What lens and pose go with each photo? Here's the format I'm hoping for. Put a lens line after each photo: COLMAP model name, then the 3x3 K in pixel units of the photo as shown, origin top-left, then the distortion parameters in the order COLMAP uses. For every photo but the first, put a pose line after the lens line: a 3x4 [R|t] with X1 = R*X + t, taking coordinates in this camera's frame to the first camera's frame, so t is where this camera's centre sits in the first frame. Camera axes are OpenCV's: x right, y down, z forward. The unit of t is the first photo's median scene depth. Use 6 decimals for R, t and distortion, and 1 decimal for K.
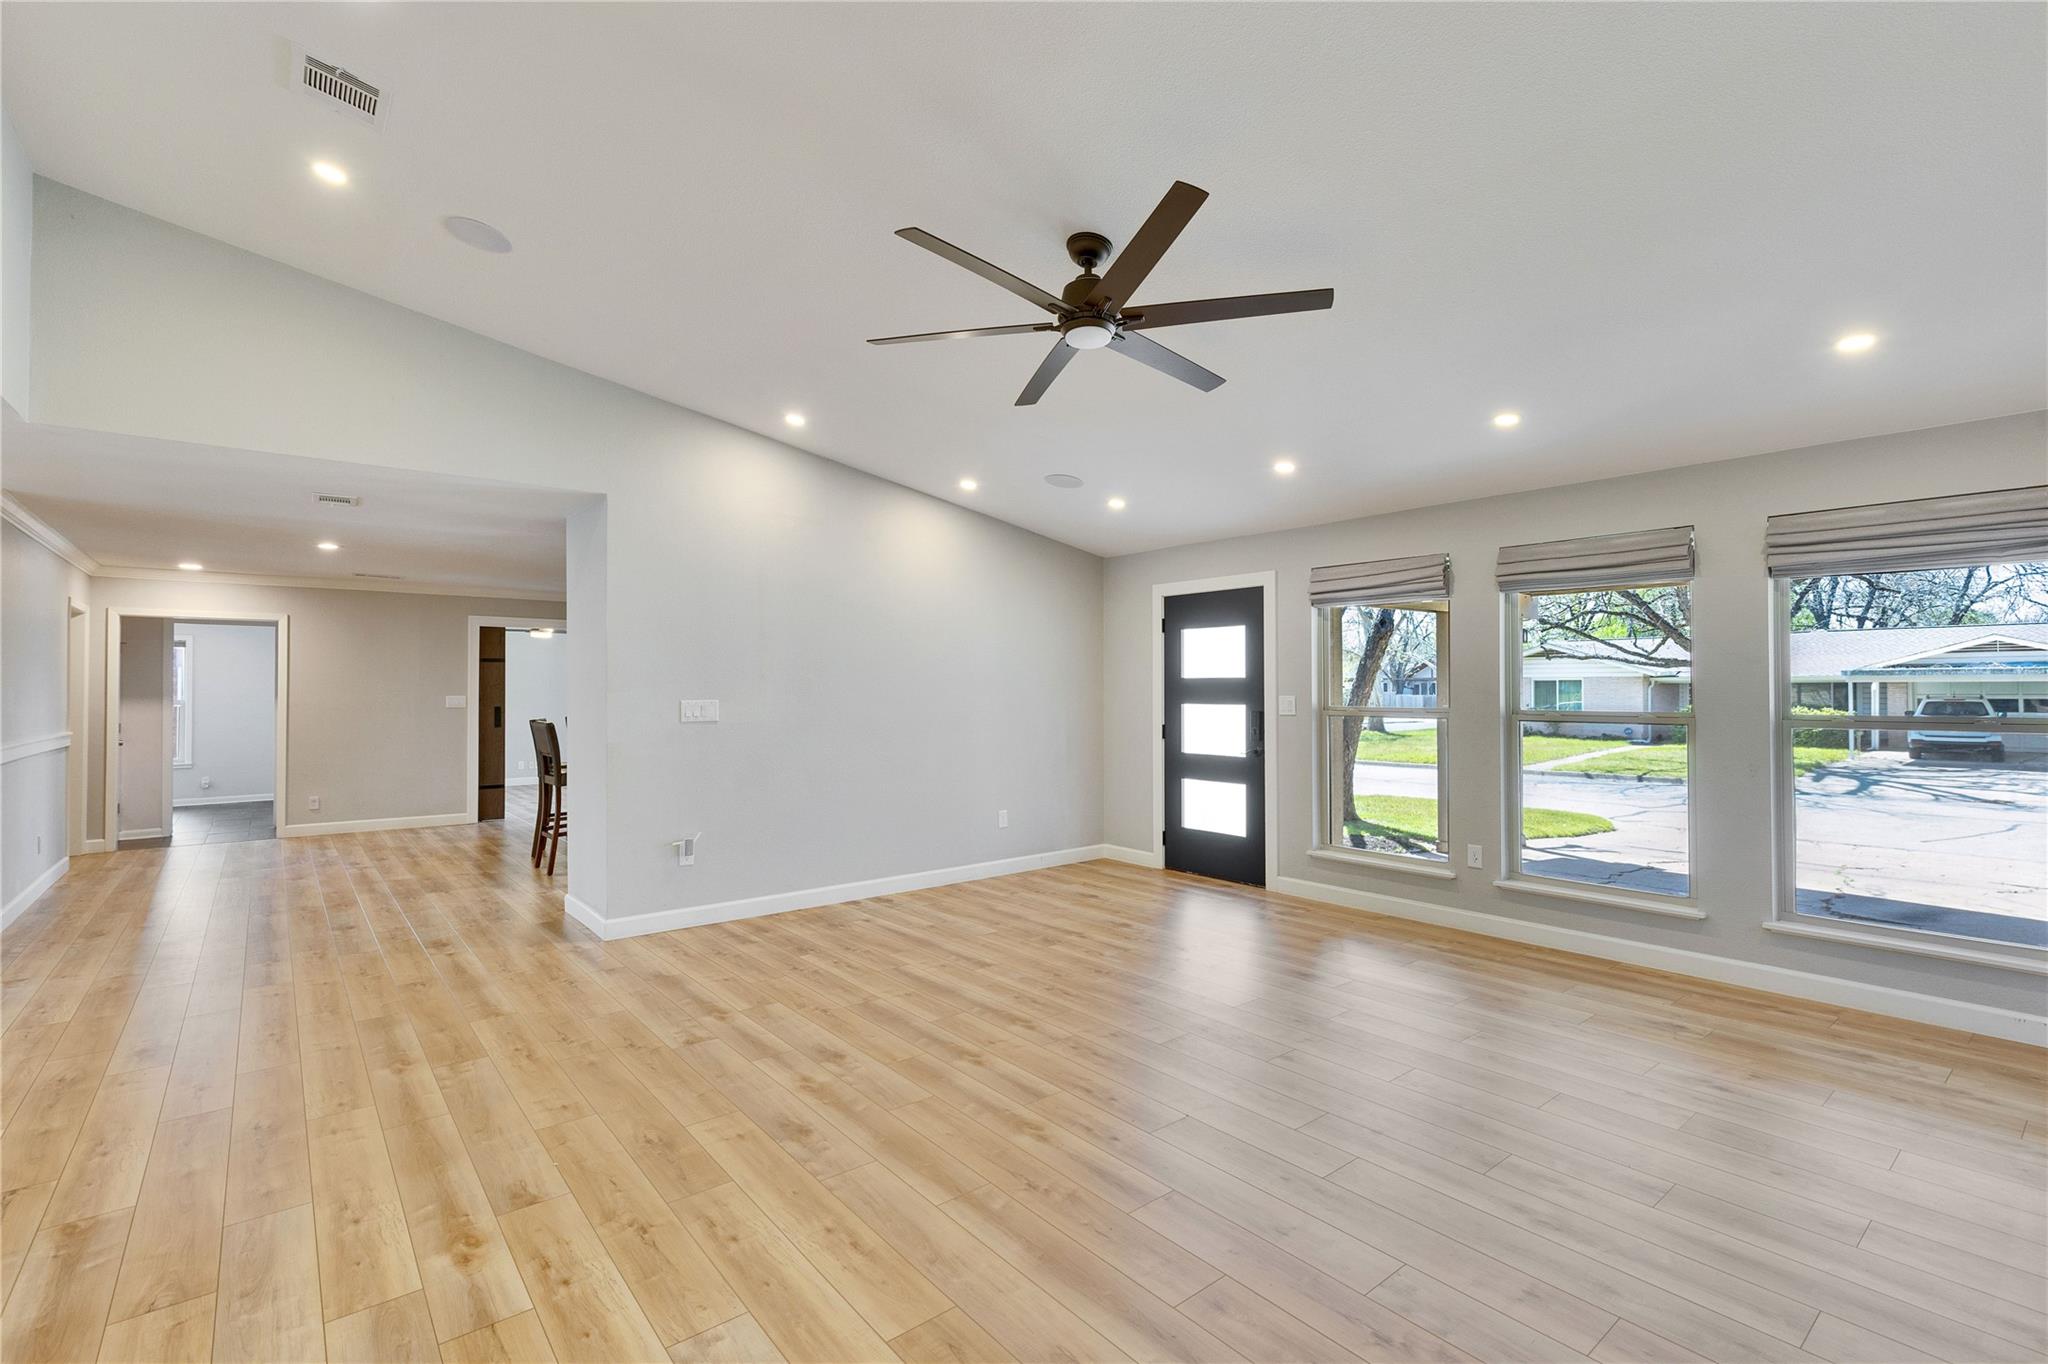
lens RADIAL K [[913.6, 0, 1032.5], [0, 913.6, 673.2], [0, 0, 1]] dist [0.000657, 0.000082]
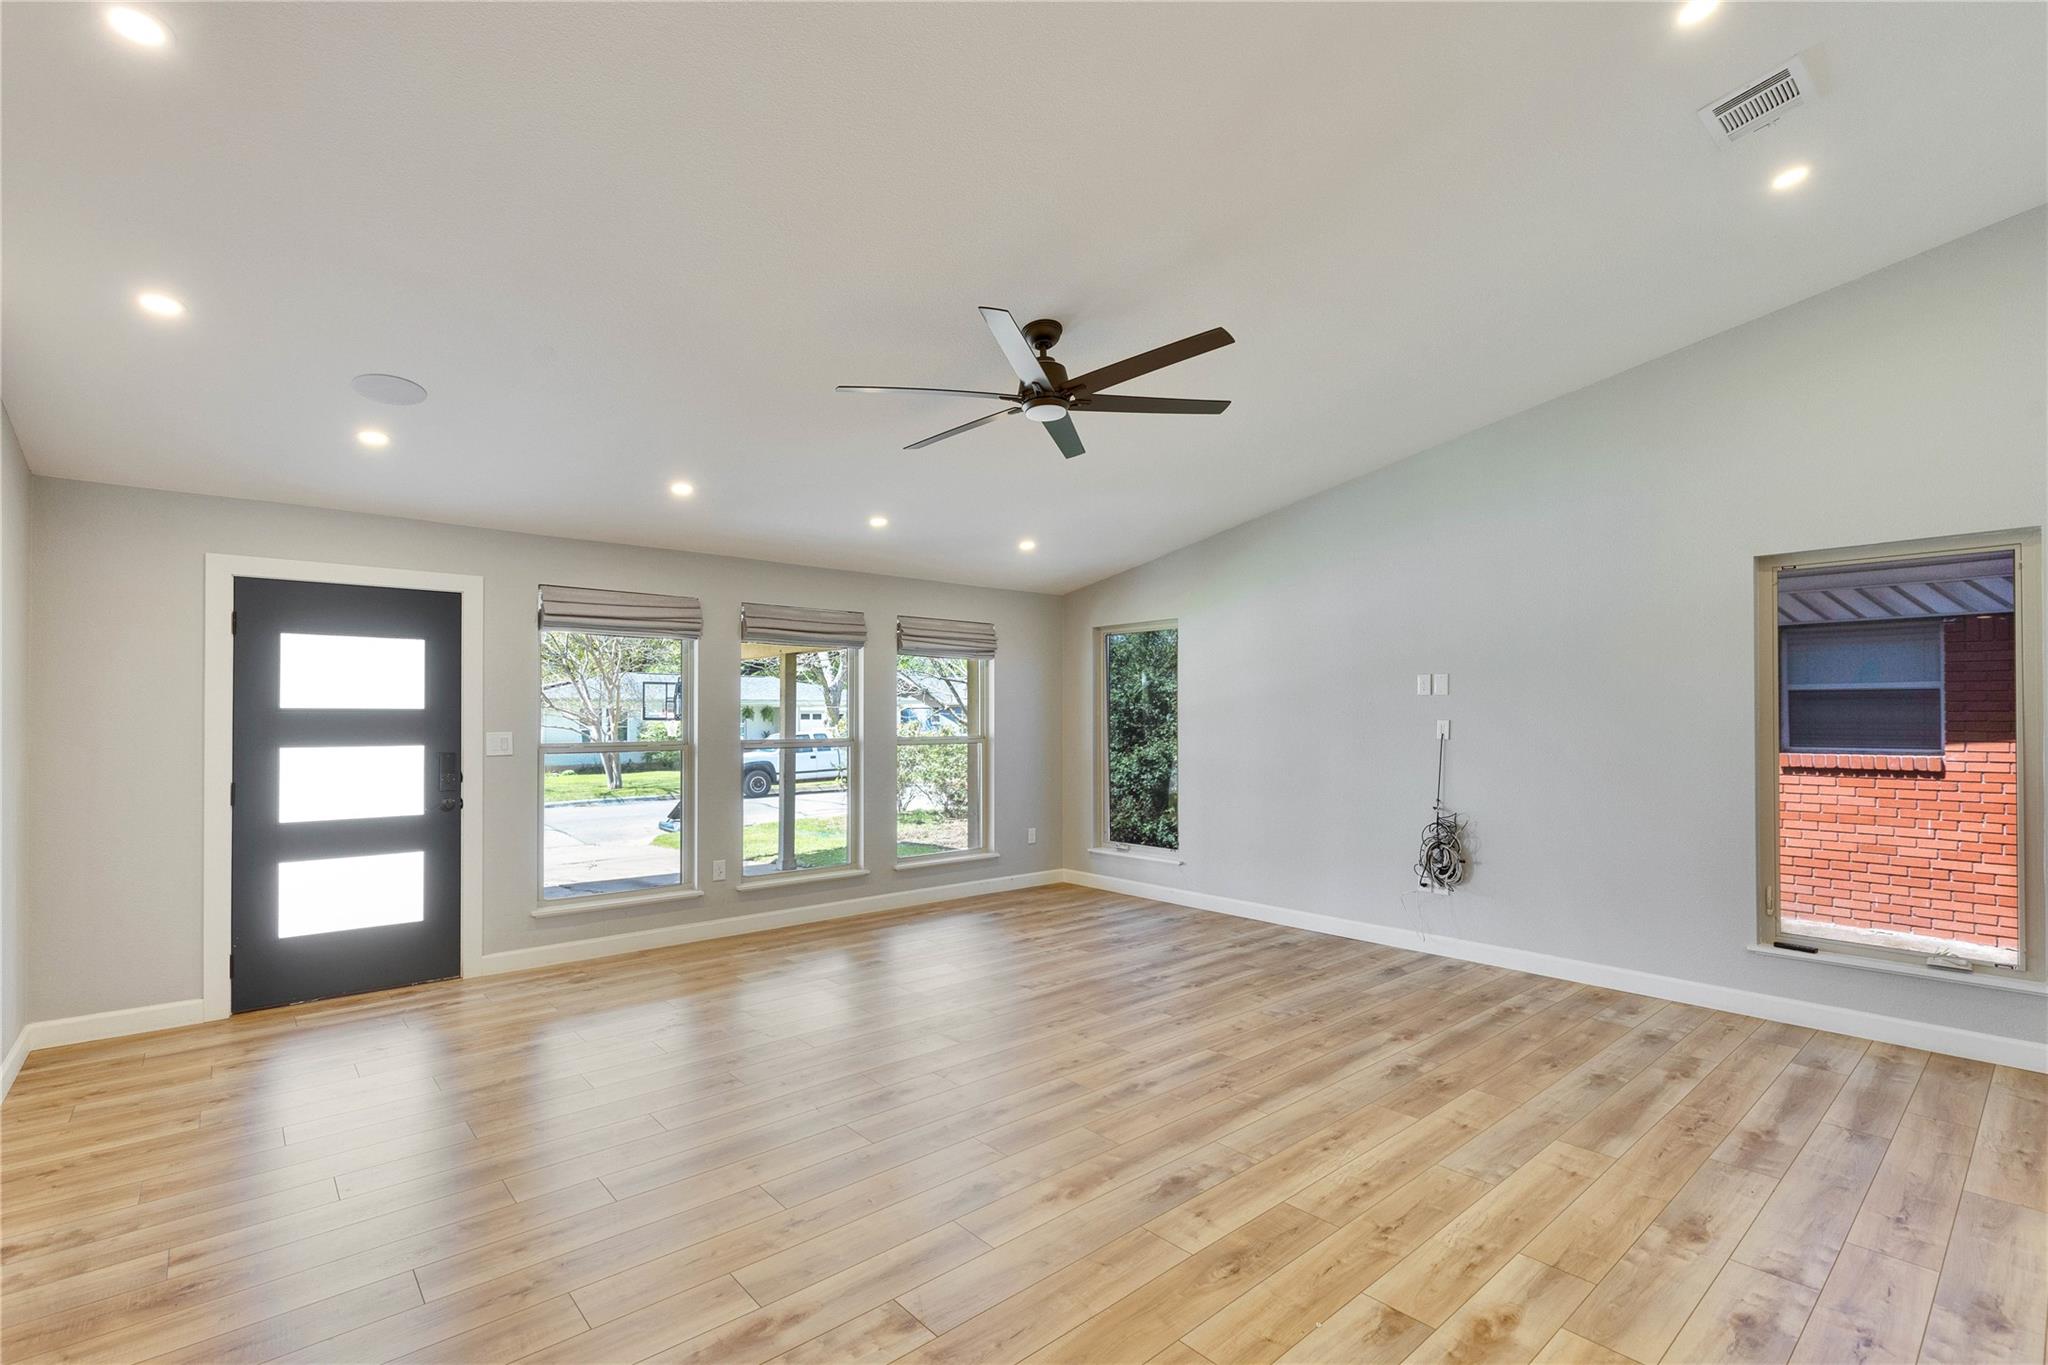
lens RADIAL K [[934.1, 0, 1010.5], [0, 934.1, 707.4], [0, 0, 1]] dist [0.001684, -0.000473]
pose [[-0.017633, 0.014893, 0.999734, -1.069541], [-0.012846, 0.999803, -0.015120, 0.017307], [-0.999762, -0.013109, -0.017438, 1.034750]]
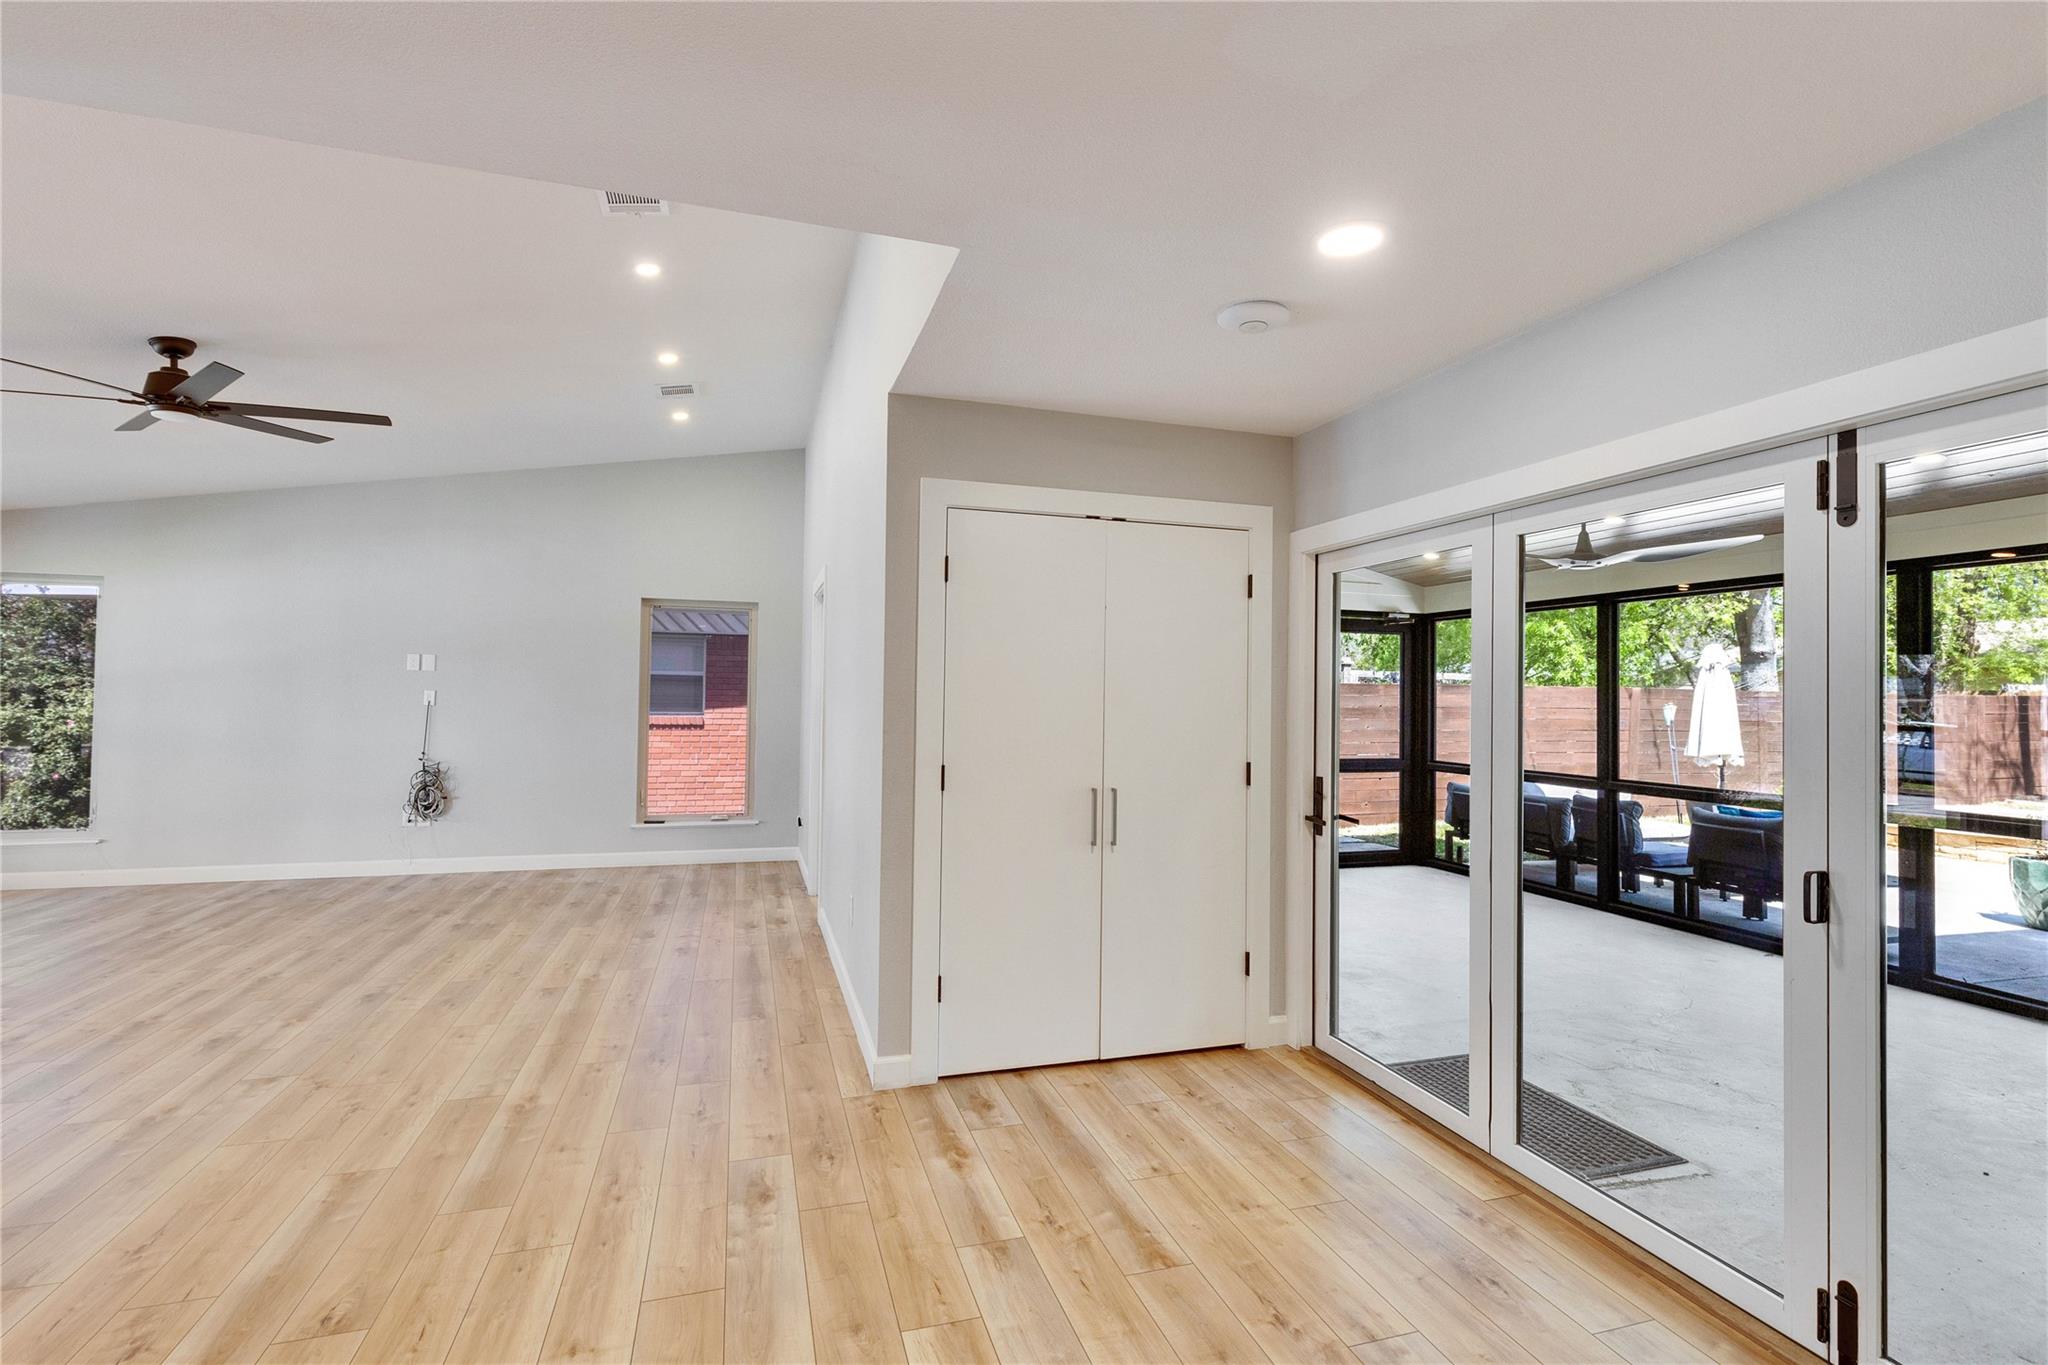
lens RADIAL K [[970.2, 0, 1053.3], [0, 970.2, 679.1], [0, 0, 1]] dist [0.000892, 0.000410]
pose [[-0.926889, 0.000103, 0.375336, -1.574658], [-0.013811, 0.999313, -0.034380, 0.035276], [-0.375082, -0.037050, -0.926251, 1.753632]]
